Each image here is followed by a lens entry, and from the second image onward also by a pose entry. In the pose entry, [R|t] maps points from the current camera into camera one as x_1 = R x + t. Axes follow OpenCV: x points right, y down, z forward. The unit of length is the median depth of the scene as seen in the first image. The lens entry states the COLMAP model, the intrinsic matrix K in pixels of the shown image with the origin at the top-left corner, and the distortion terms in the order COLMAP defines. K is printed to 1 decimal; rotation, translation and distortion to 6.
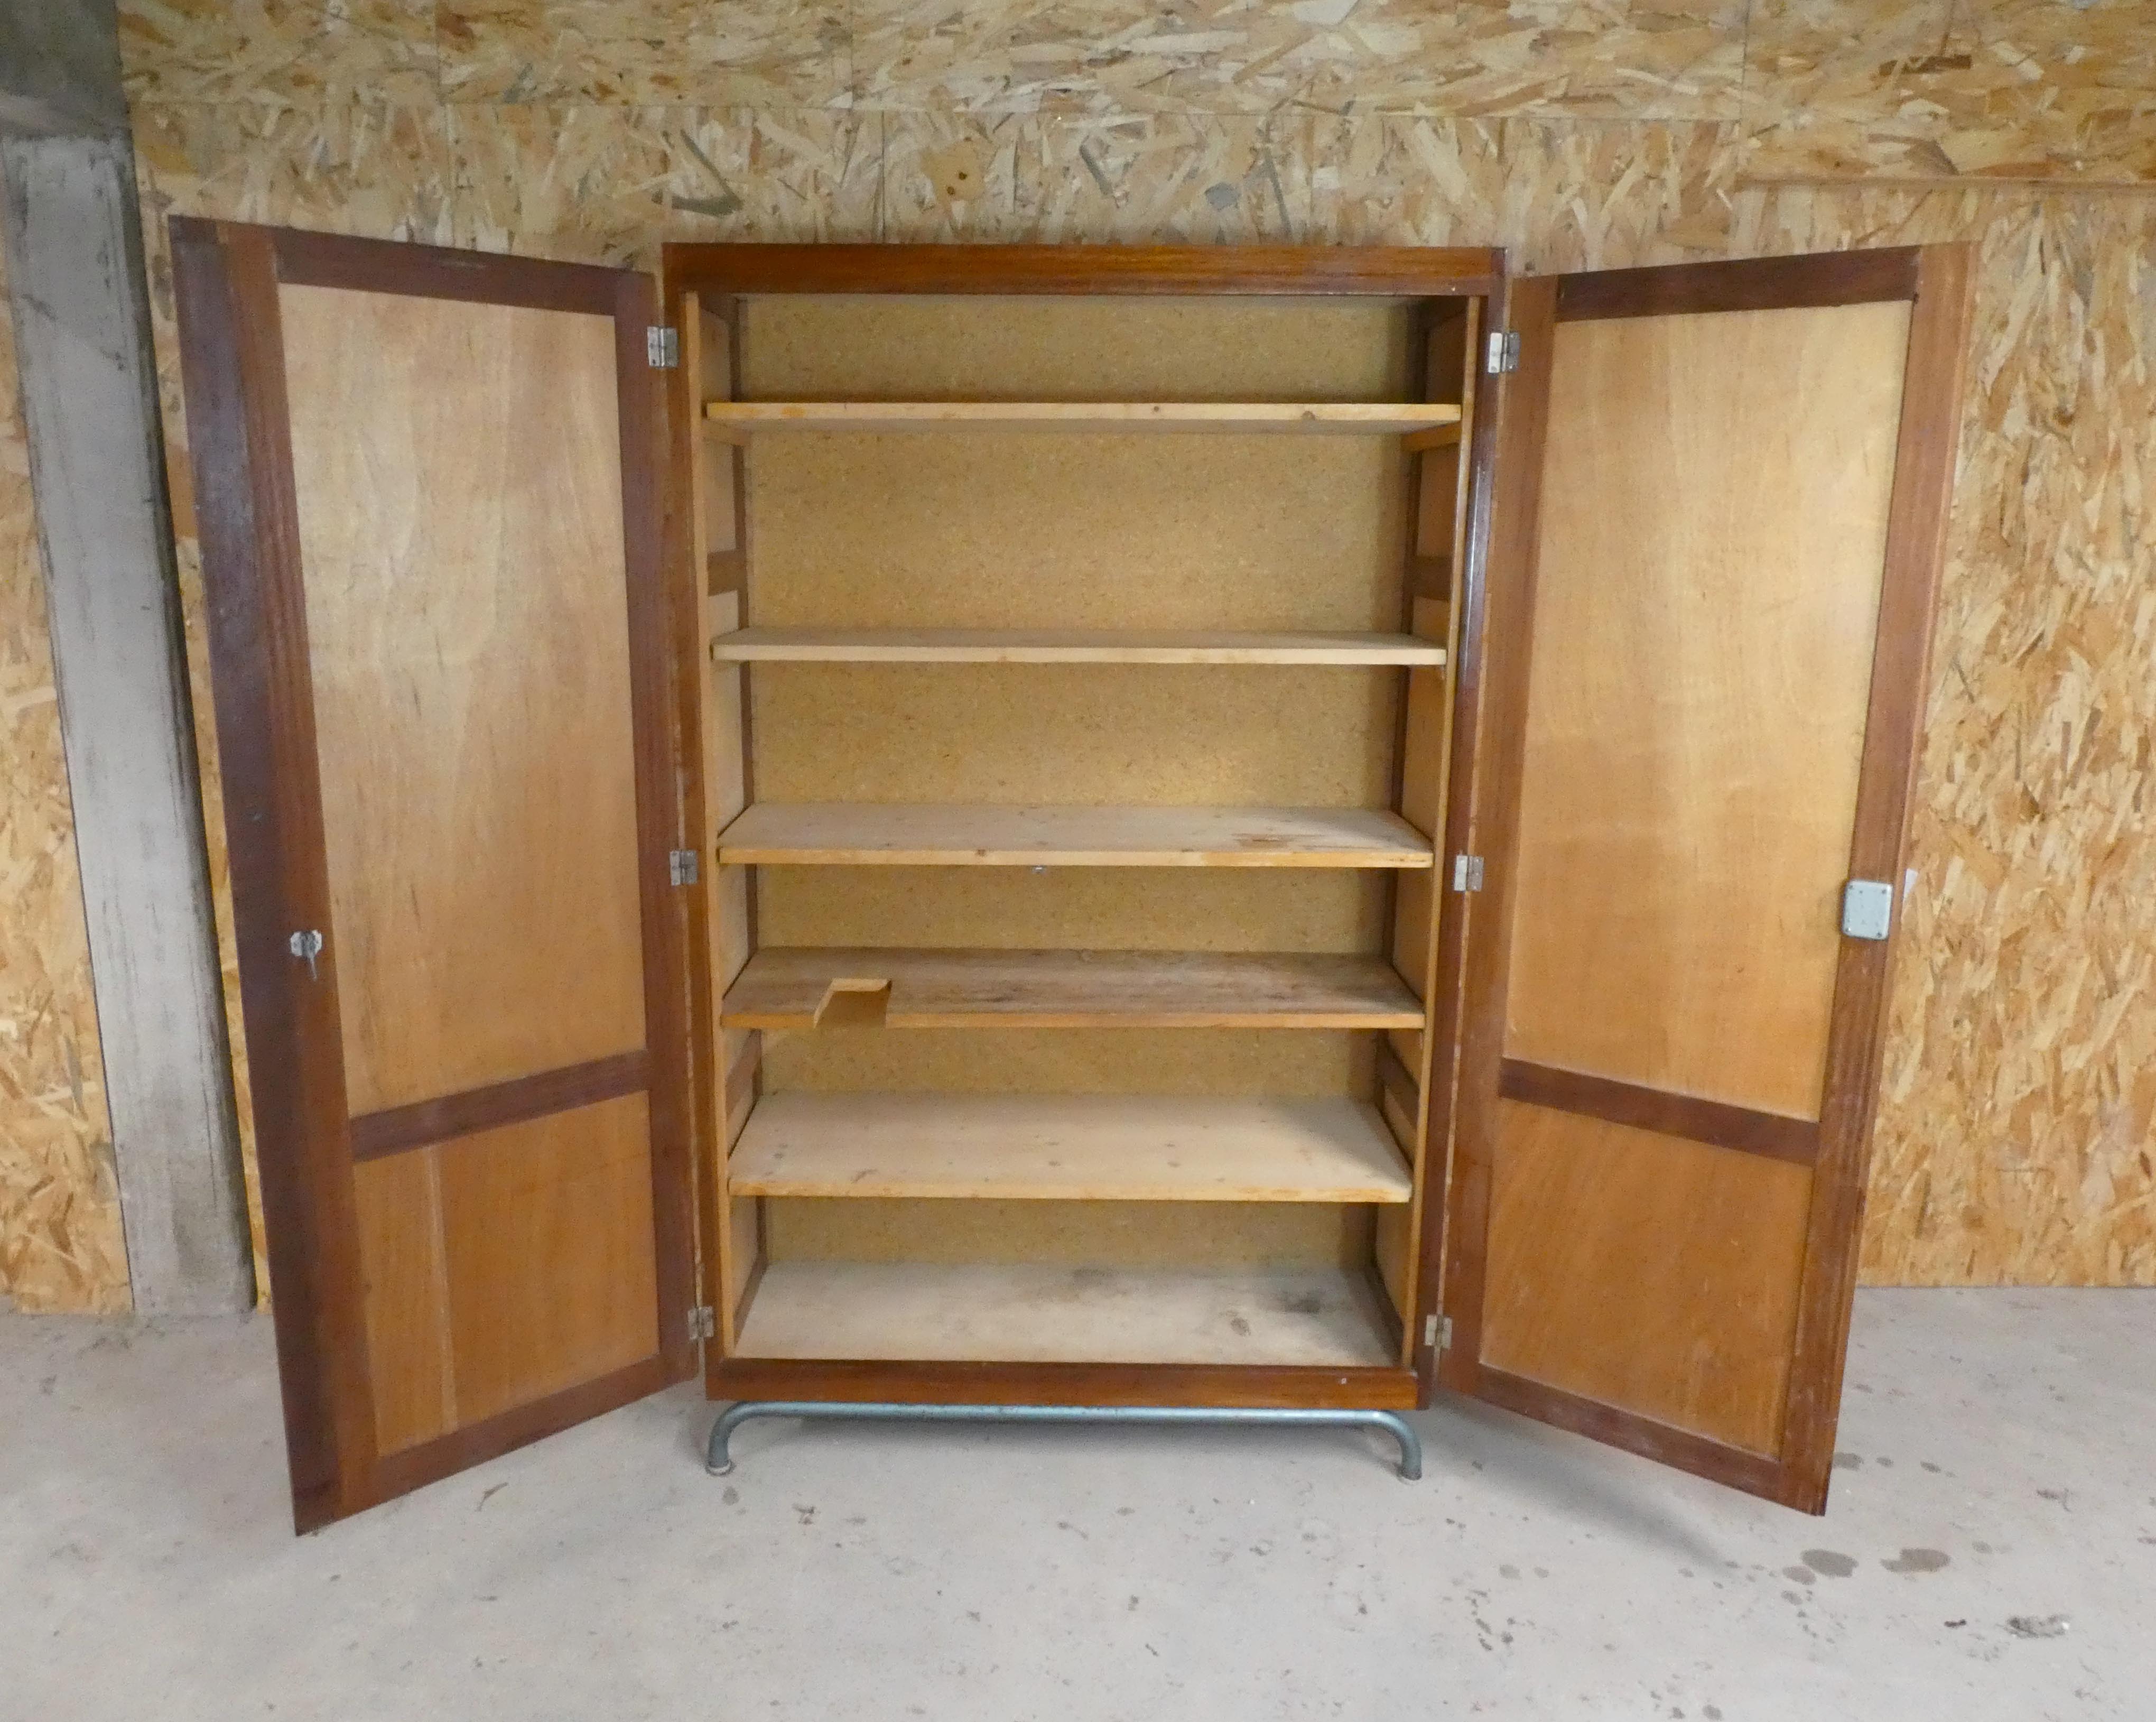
lens RADIAL K [[1588.0, 0, 1027.7], [0, 1588.0, 836.0], [0, 0, 1]] dist [0.000563, -0.000168]
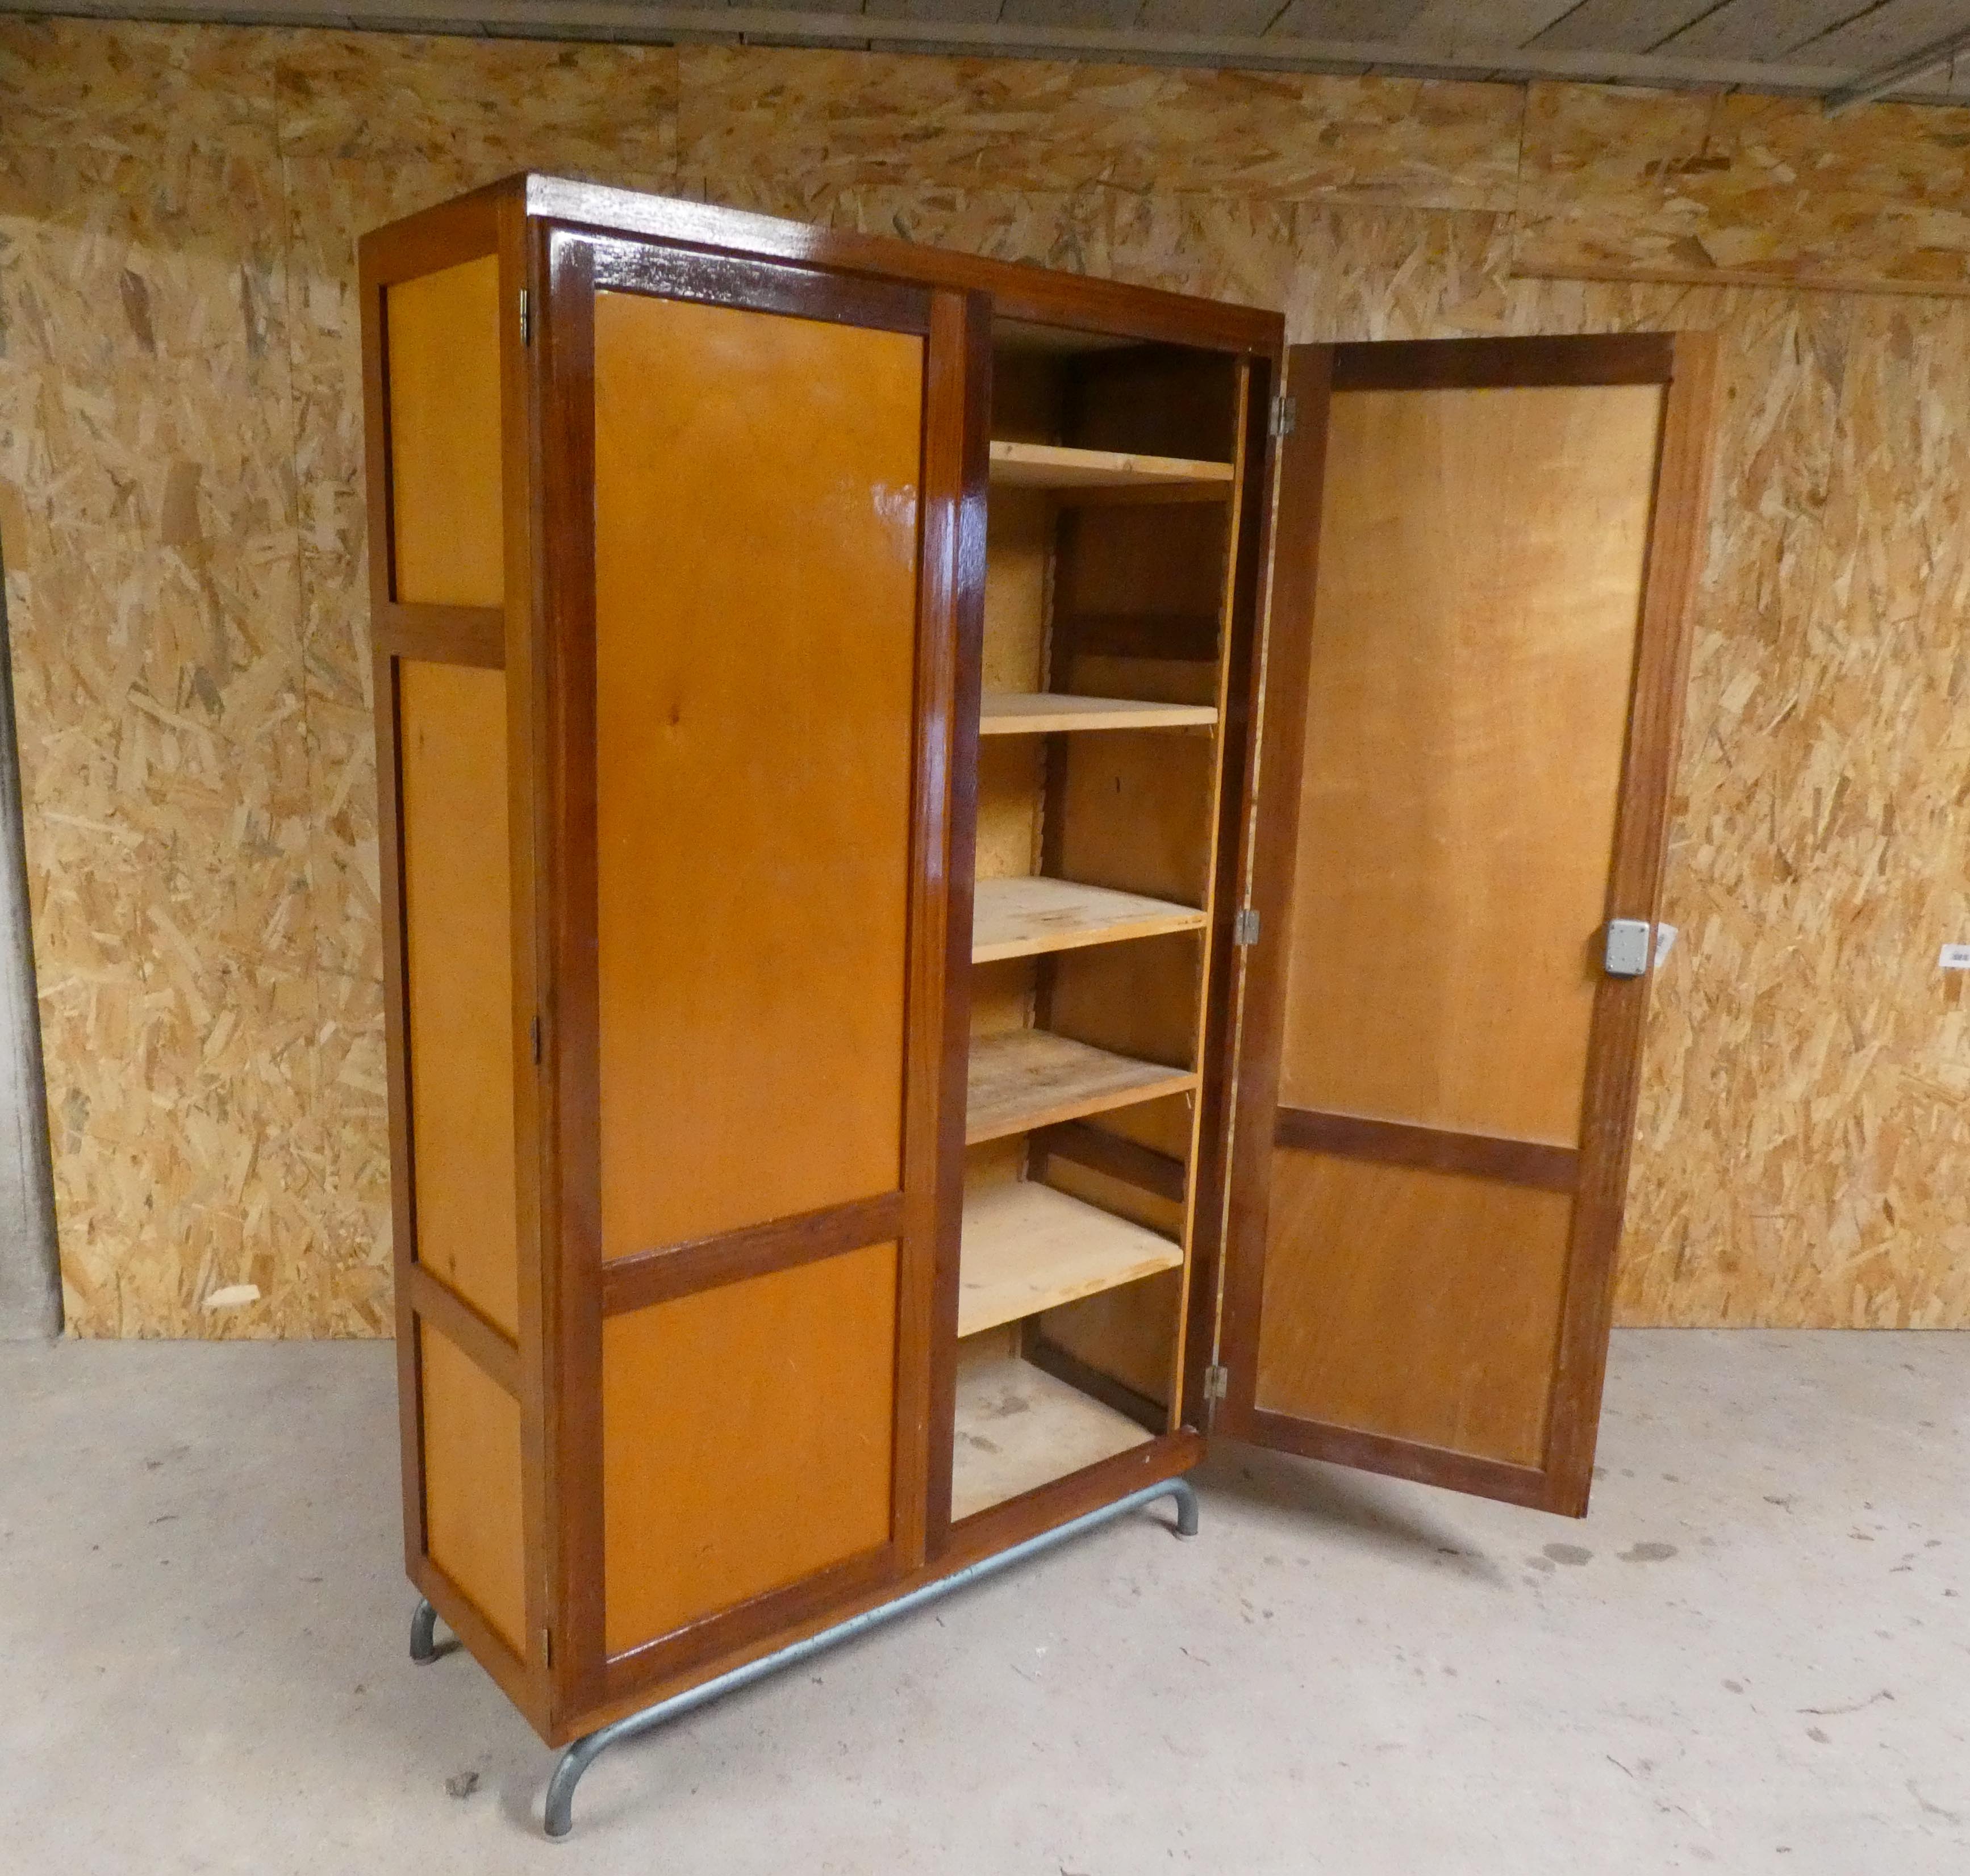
lens RADIAL K [[1711.8, 0, 884.1], [0, 1711.8, 934.9], [0, 0, 1]] dist [0.010991, -0.019022]
pose [[0.999163, 0.015690, 0.037765, -0.008922], [-0.015768, 0.999874, 0.001770, 0.037711], [-0.037733, -0.002364, 0.999285, -0.131191]]
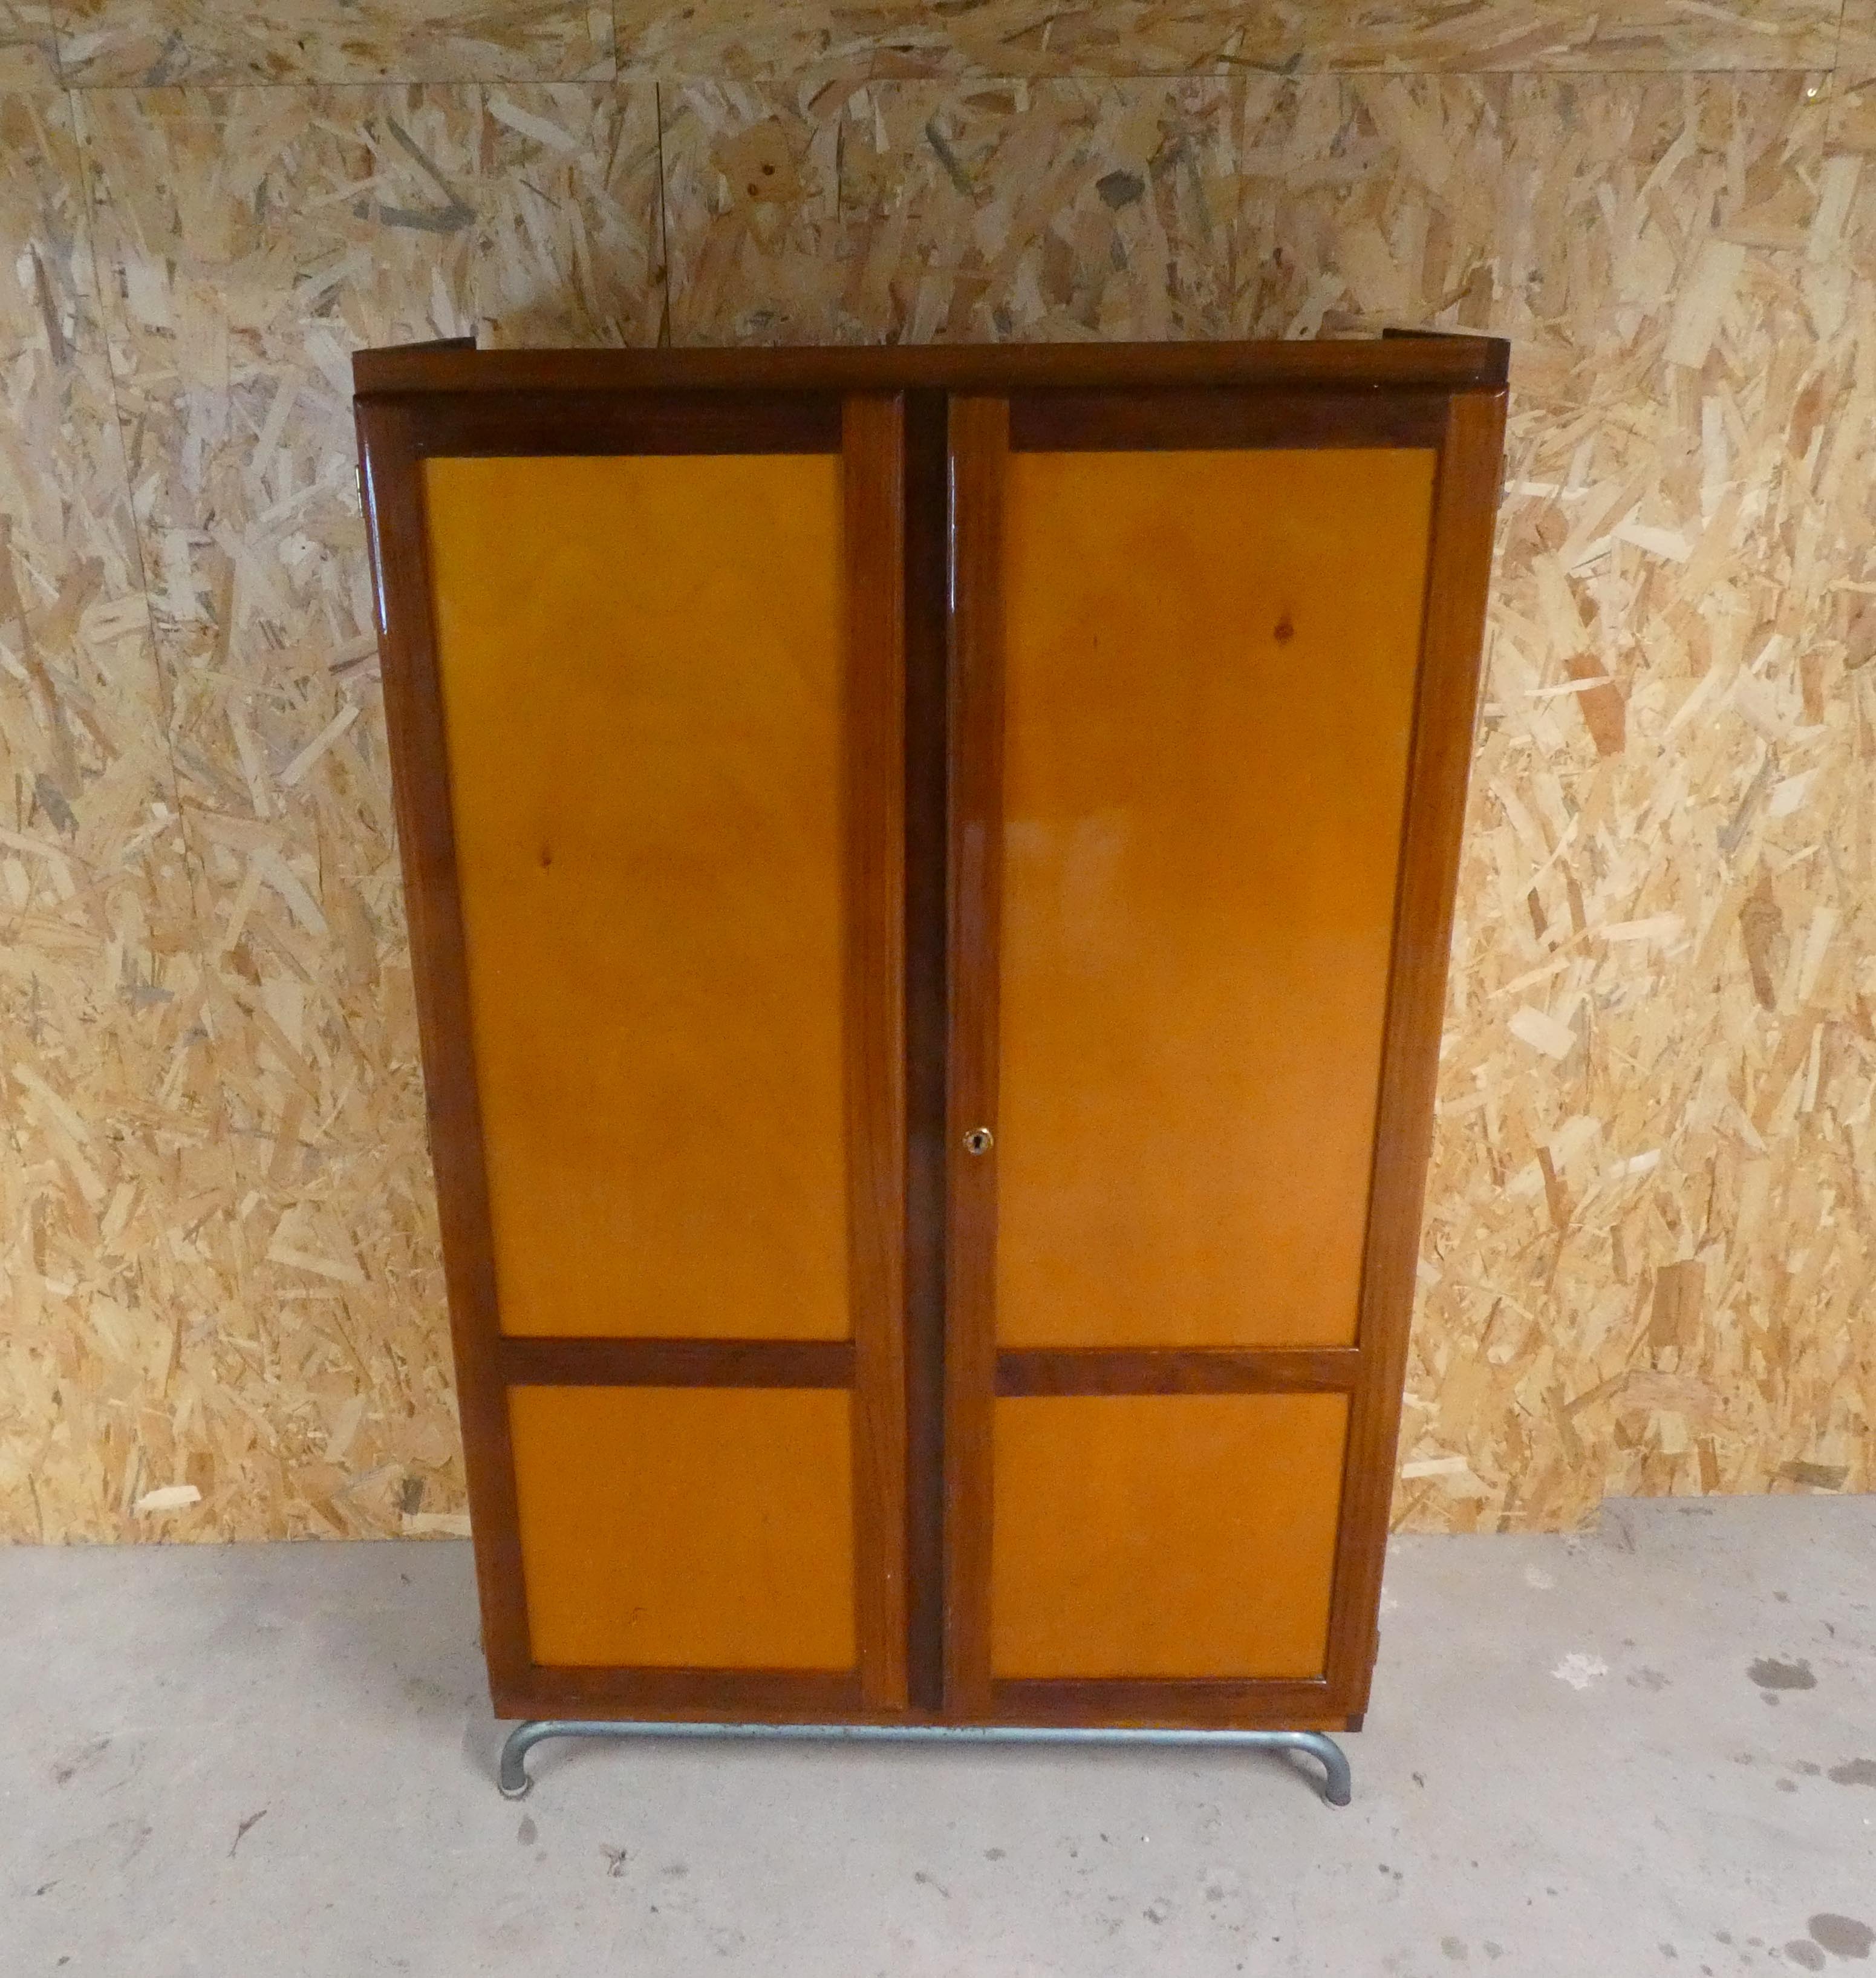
lens RADIAL K [[1808.1, 0, 867.9], [0, 1808.1, 915.2], [0, 0, 1]] dist [-0.001035, 0.000000]
pose [[0.999666, -0.011783, -0.022987, 0.020634], [0.014974, 0.989464, 0.144004, -0.193306], [0.021048, -0.144300, 0.989310, 0.117013]]
